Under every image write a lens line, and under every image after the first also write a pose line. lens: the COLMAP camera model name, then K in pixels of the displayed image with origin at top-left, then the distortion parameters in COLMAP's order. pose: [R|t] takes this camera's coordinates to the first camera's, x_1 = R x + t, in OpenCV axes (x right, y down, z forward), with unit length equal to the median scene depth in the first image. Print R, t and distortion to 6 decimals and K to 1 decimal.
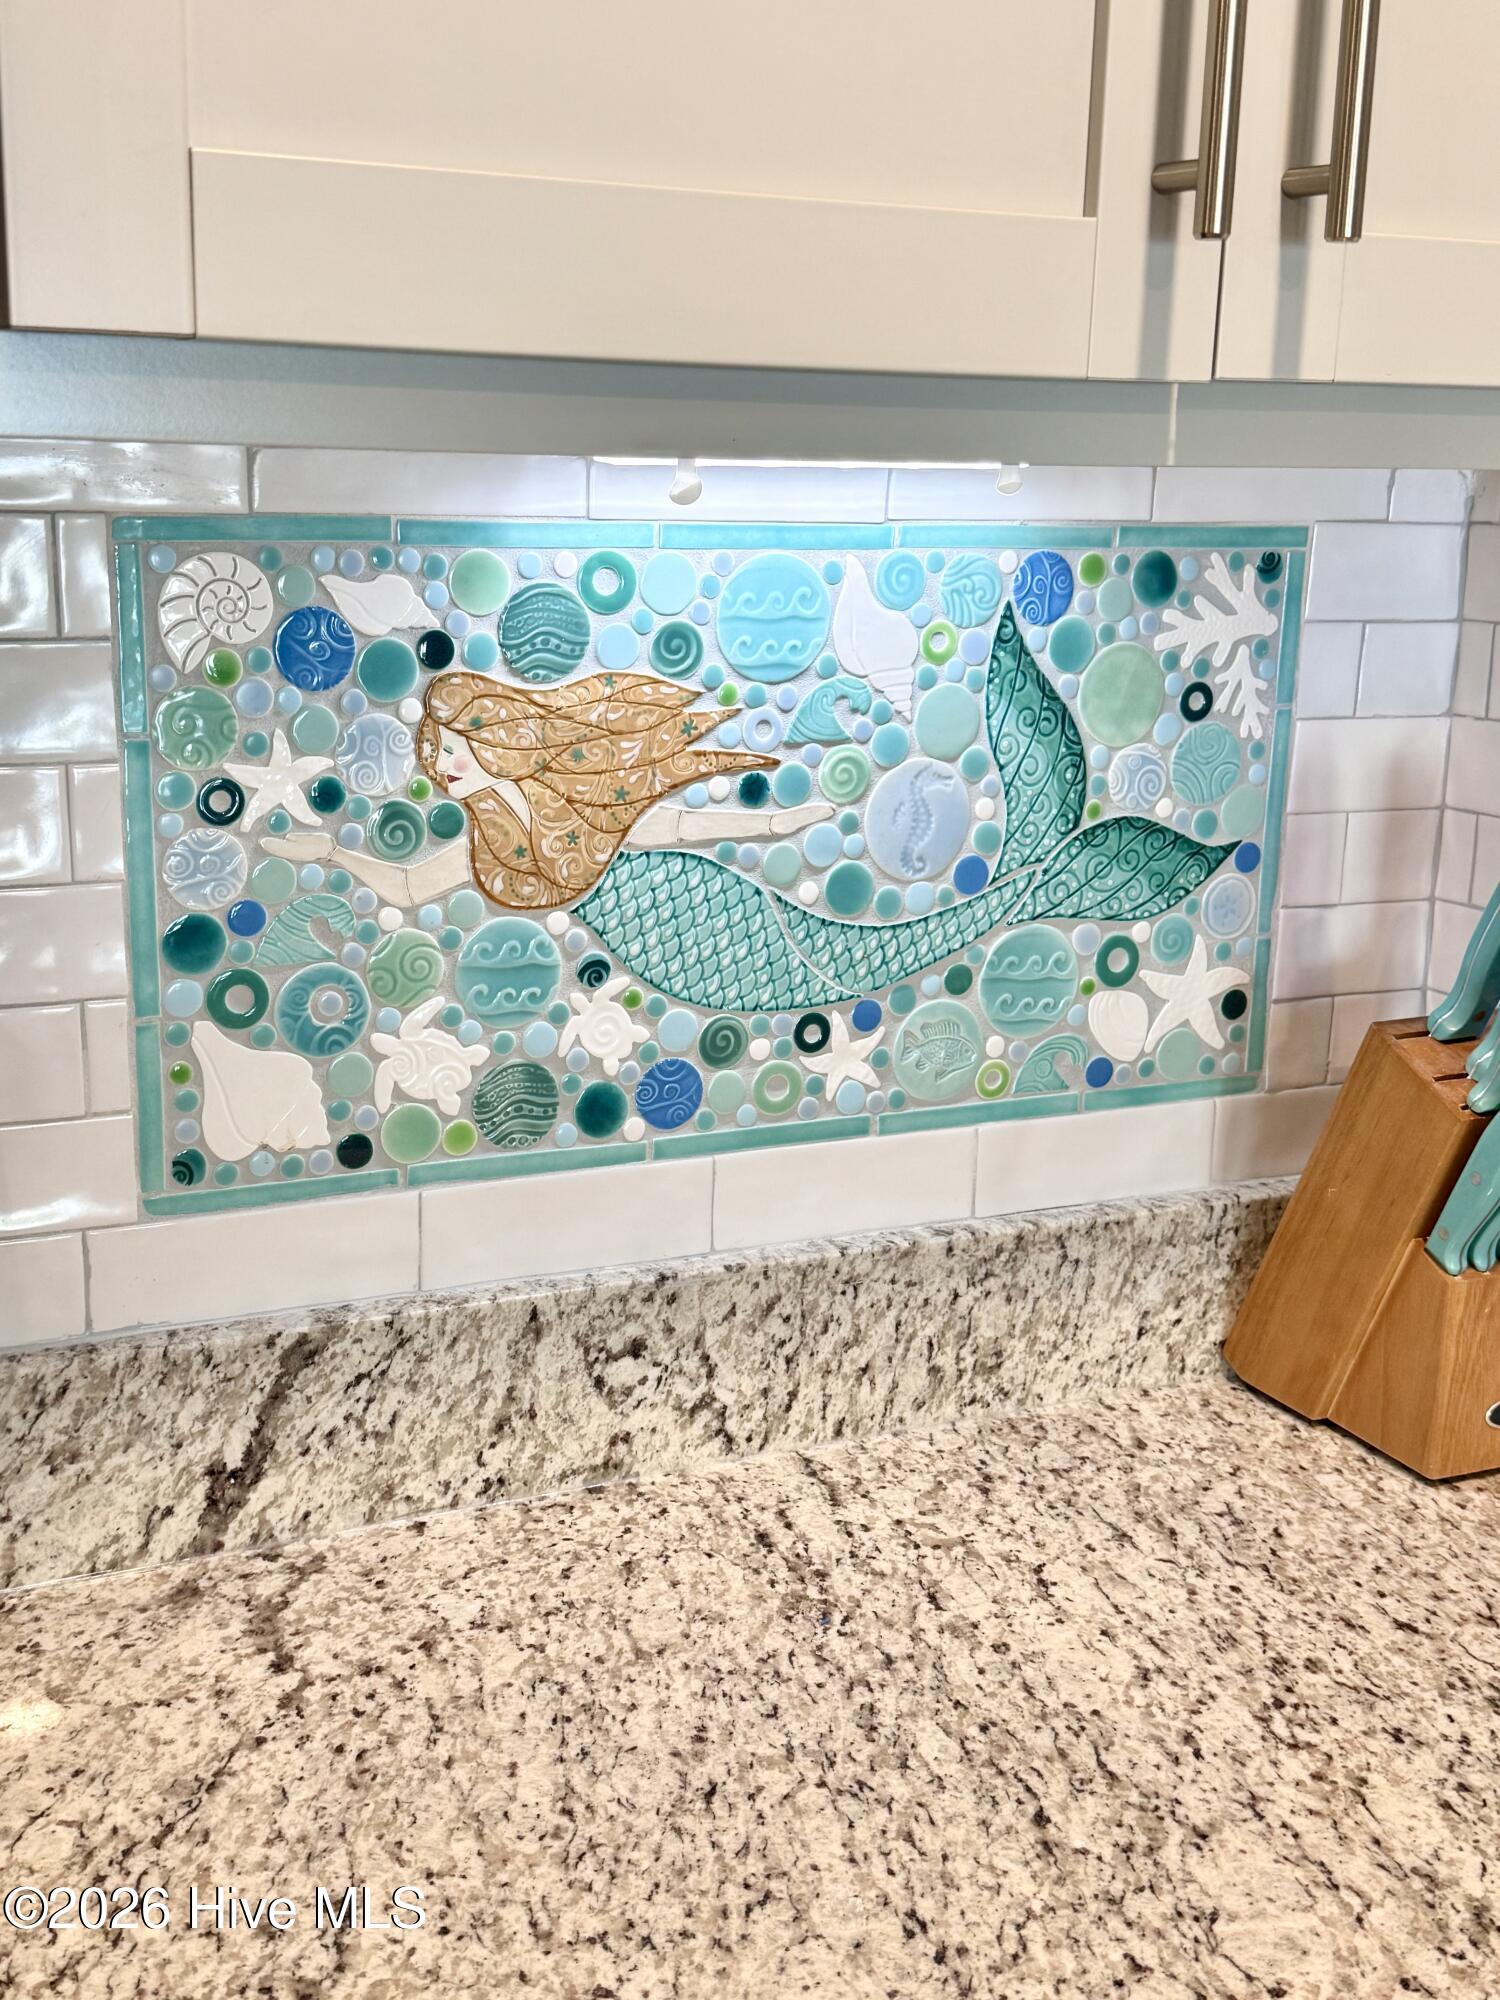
lens RADIAL K [[2367.5, 0, 744.2], [0, 2367.5, 992.0], [0, 0, 1]] dist [0.128650, 0.000000]
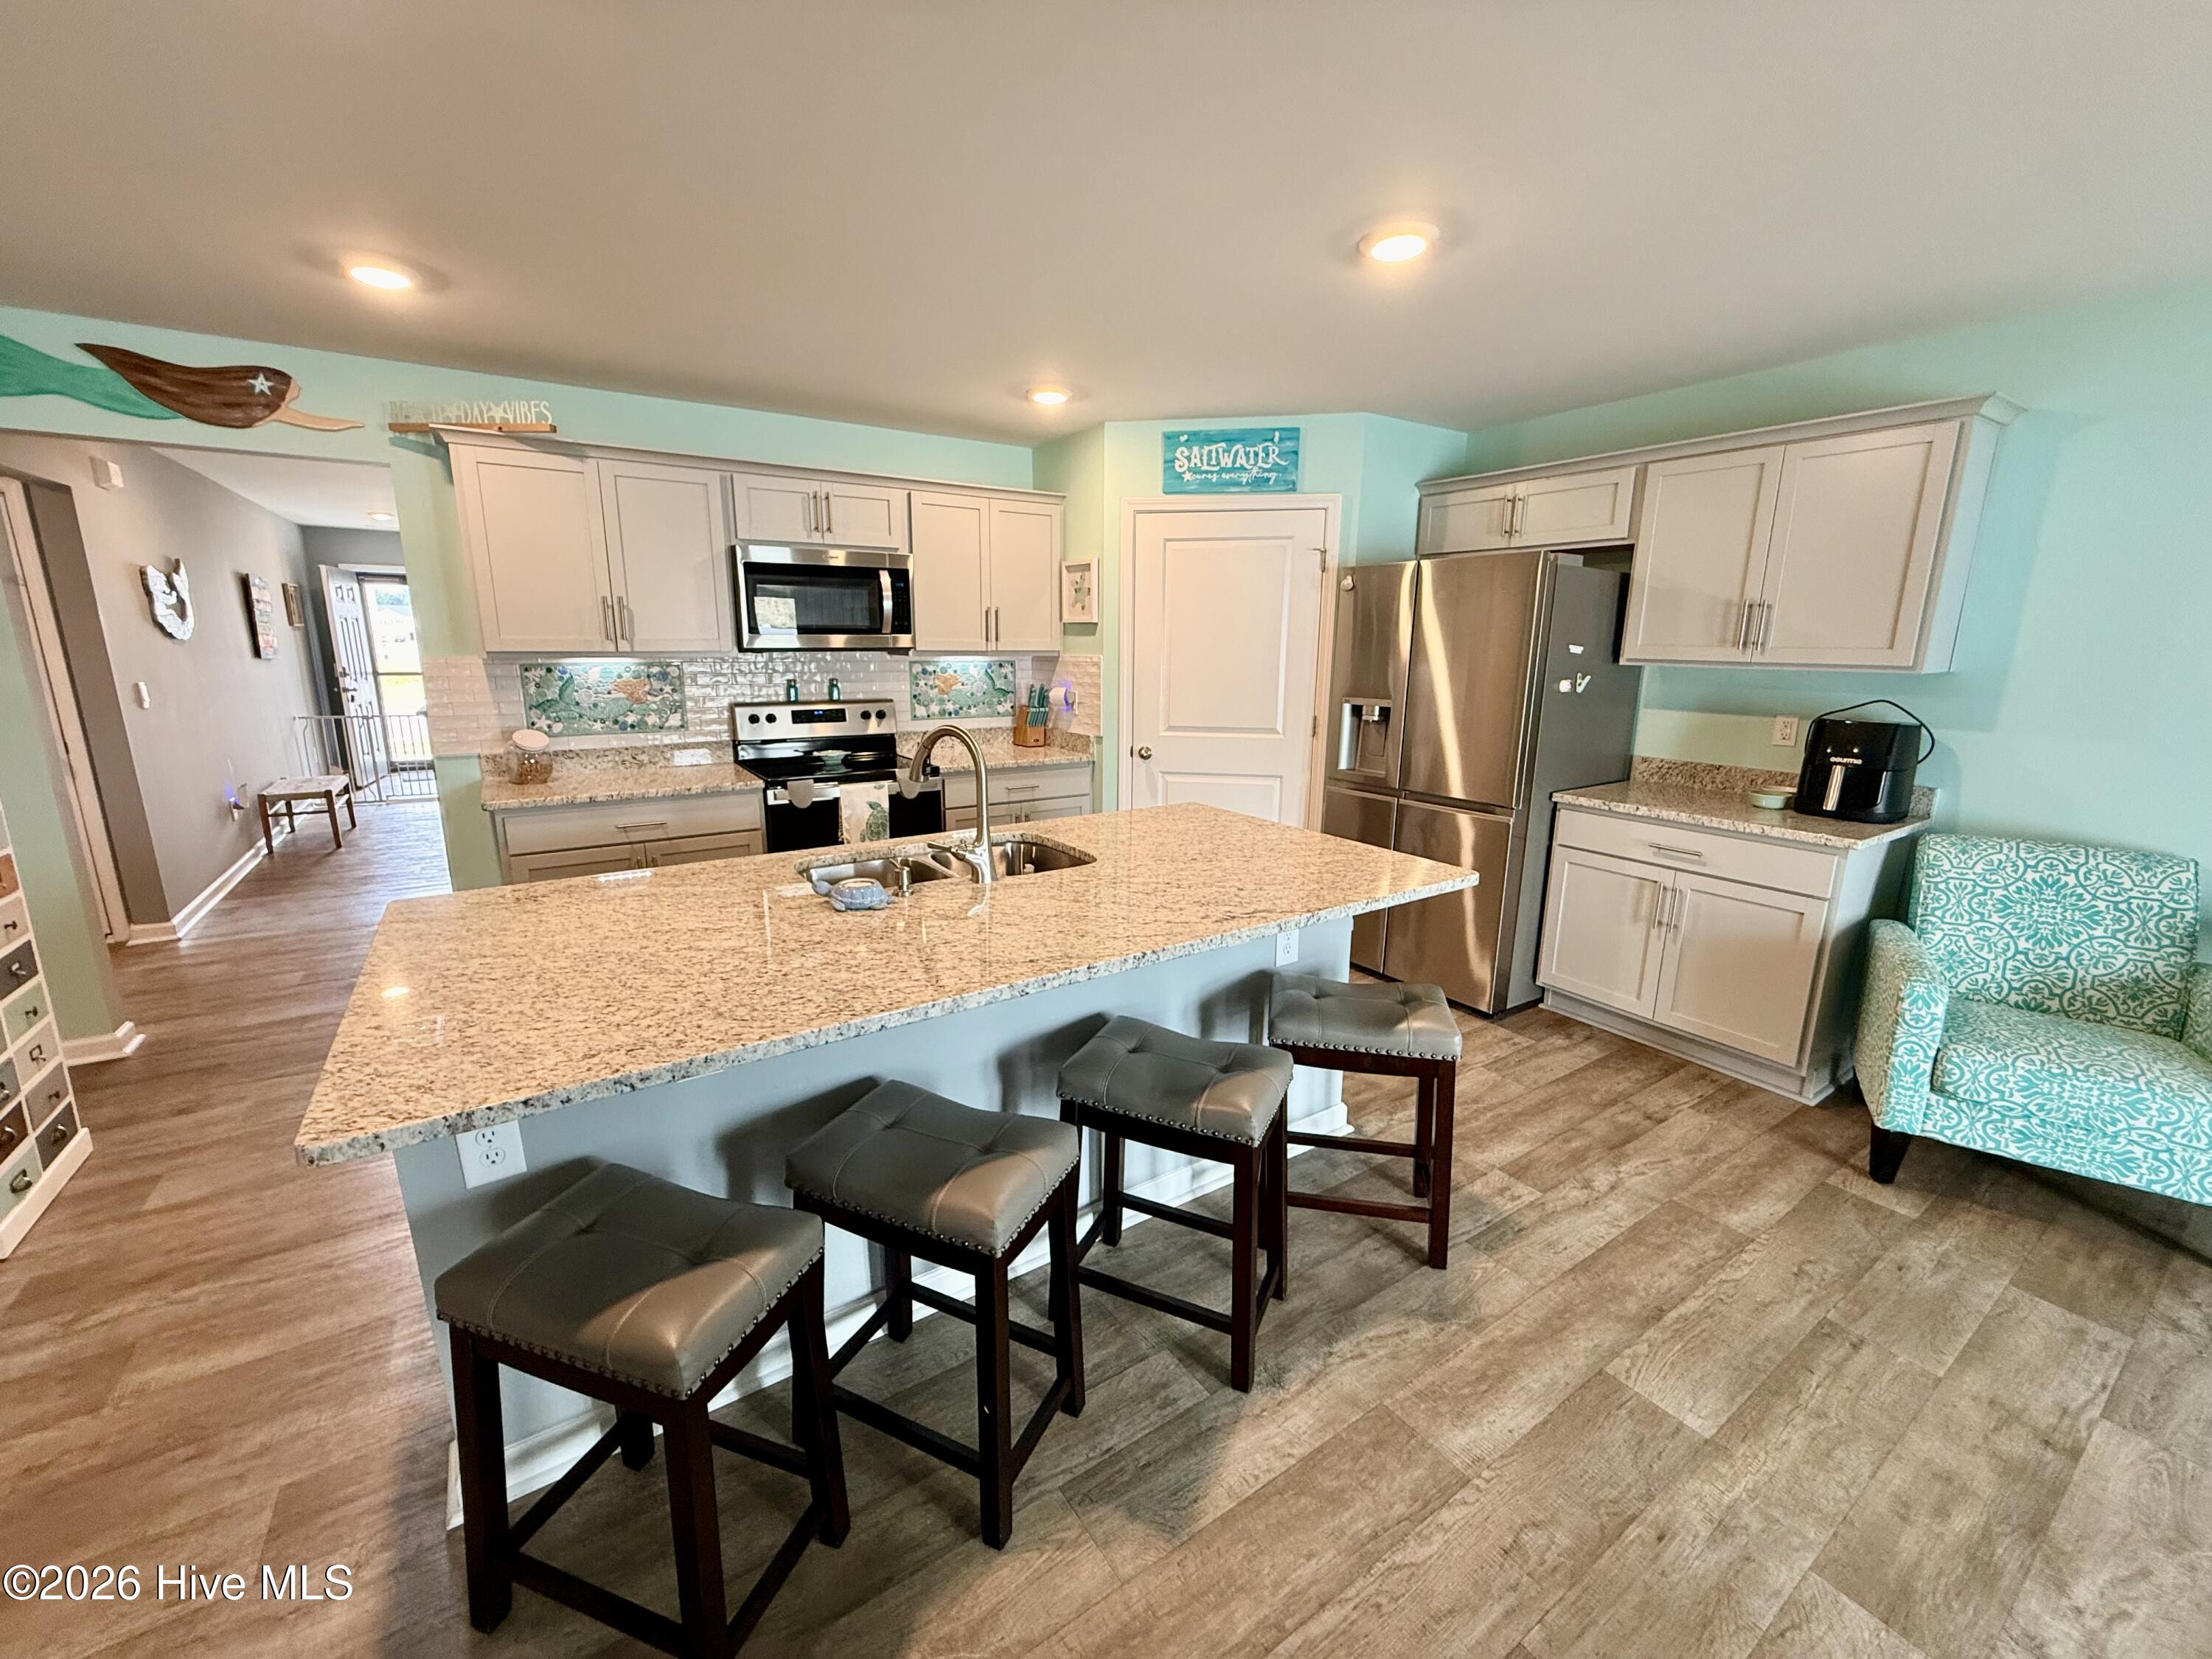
lens RADIAL K [[882.3, 0, 1099.8], [0, 882.3, 827.3], [0, 0, 1]] dist [0.000599, 0.000017]
pose [[0.991007, -0.040914, 0.127405, 0.084208], [0.042754, 0.999017, -0.011741, 0.652277], [-0.126800, 0.017082, 0.991781, -3.137241]]
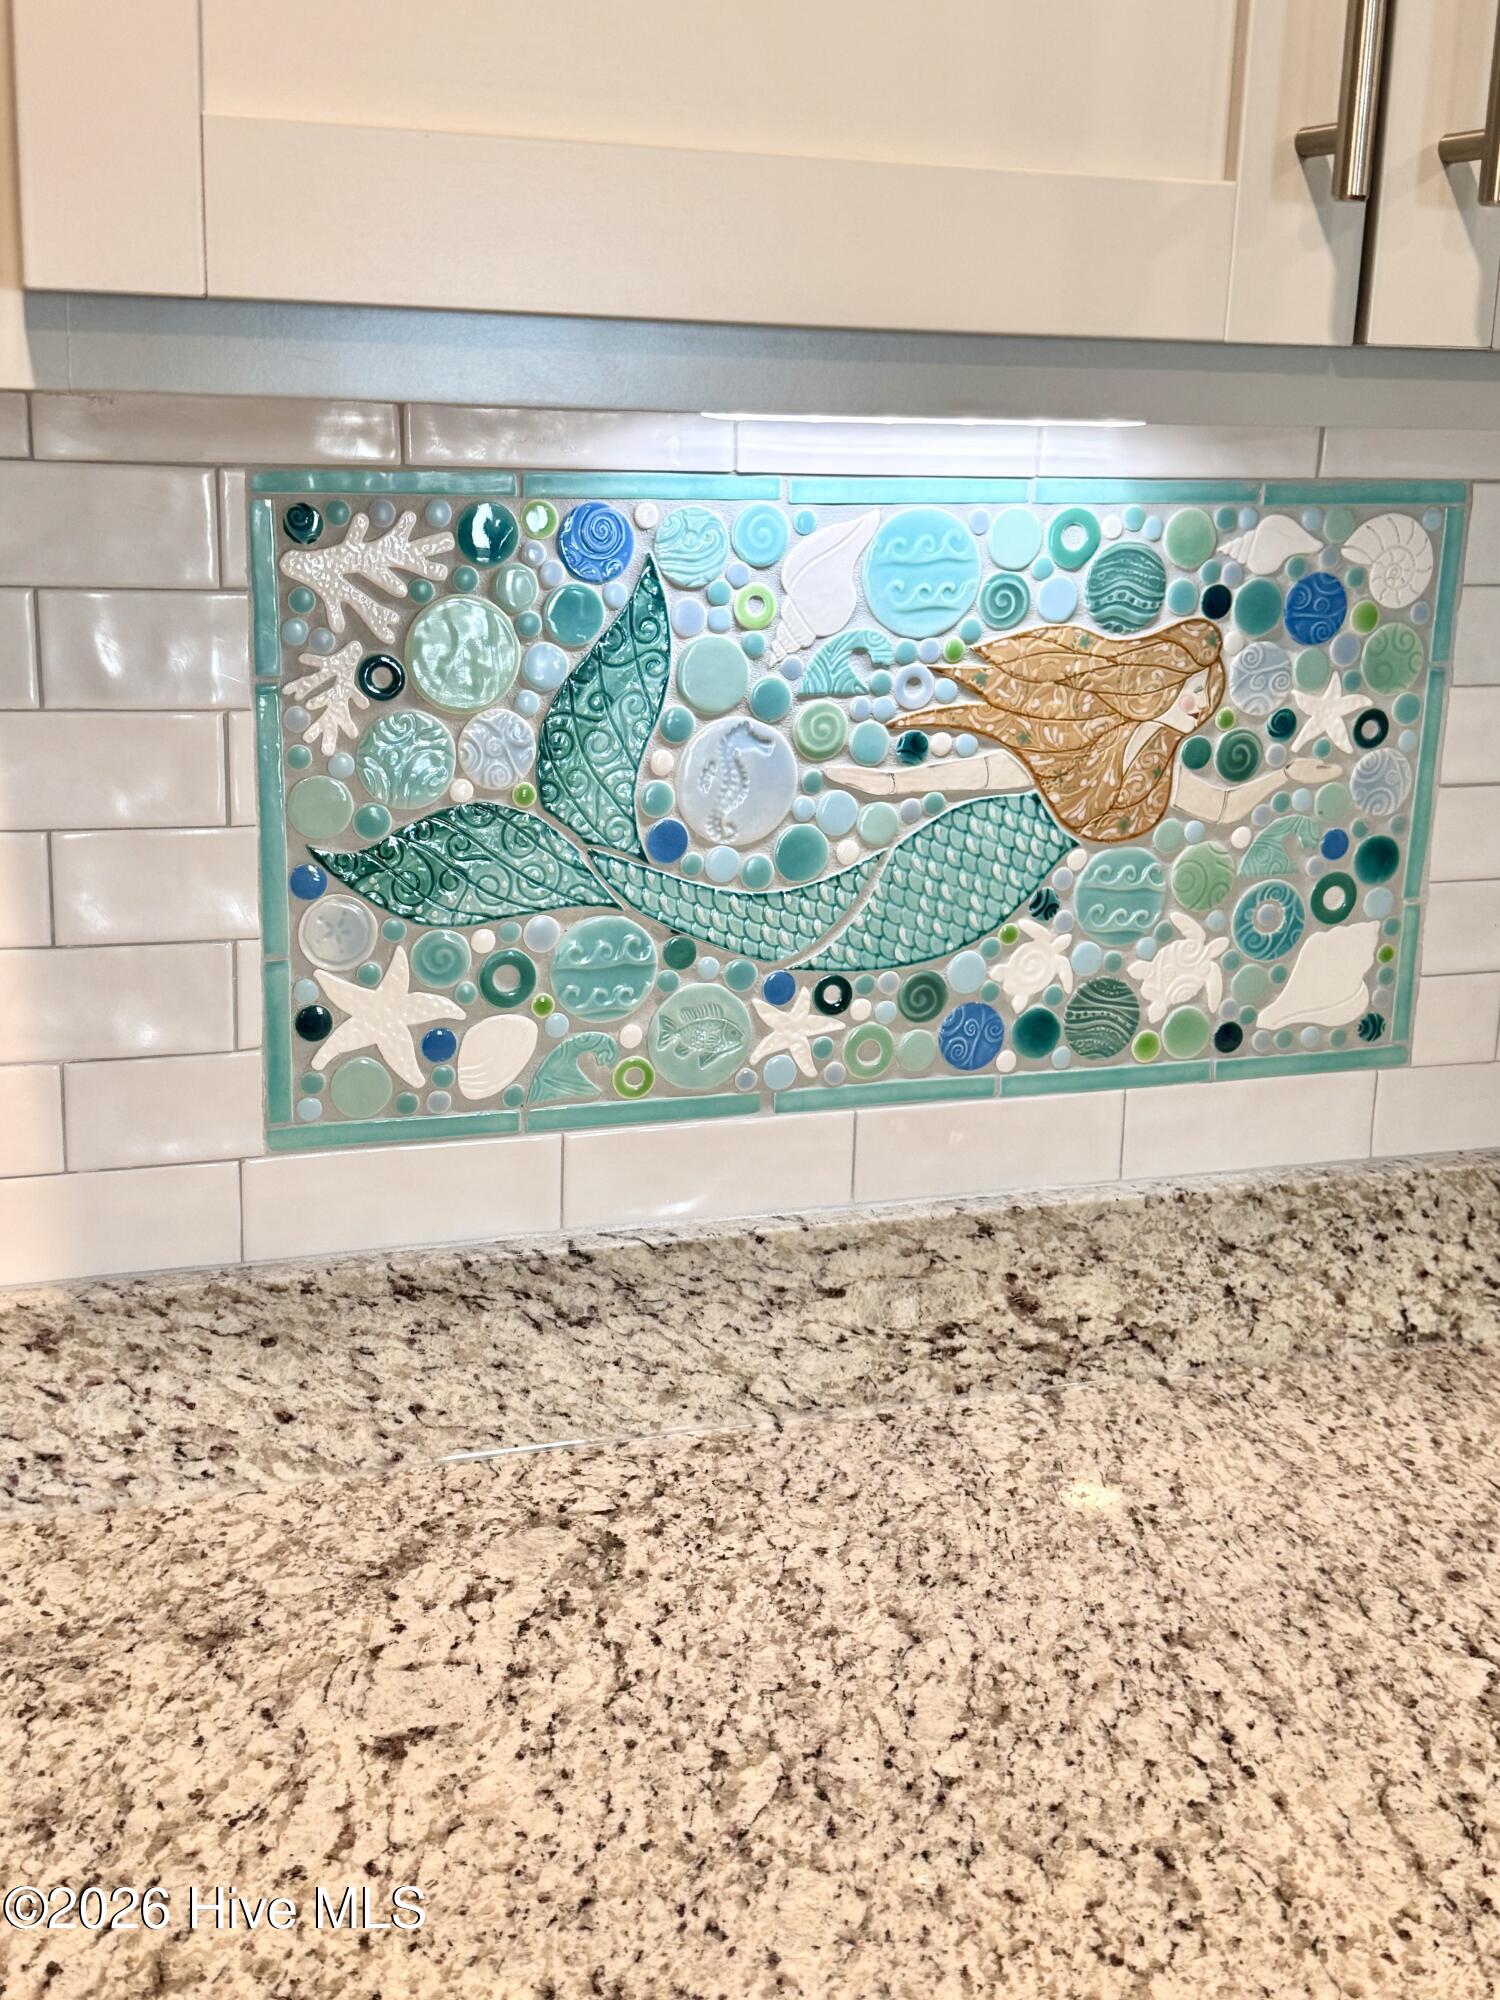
lens RADIAL K [[2367.5, 0, 749.1], [0, 2367.5, 1009.6], [0, 0, 1]] dist [0.128650, 0.000000]
pose [[0.992571, 0.033342, -0.117010, -1.245889], [-0.031259, 0.999319, 0.019590, 0.122573], [0.117584, -0.015787, 0.992937, -0.627525]]
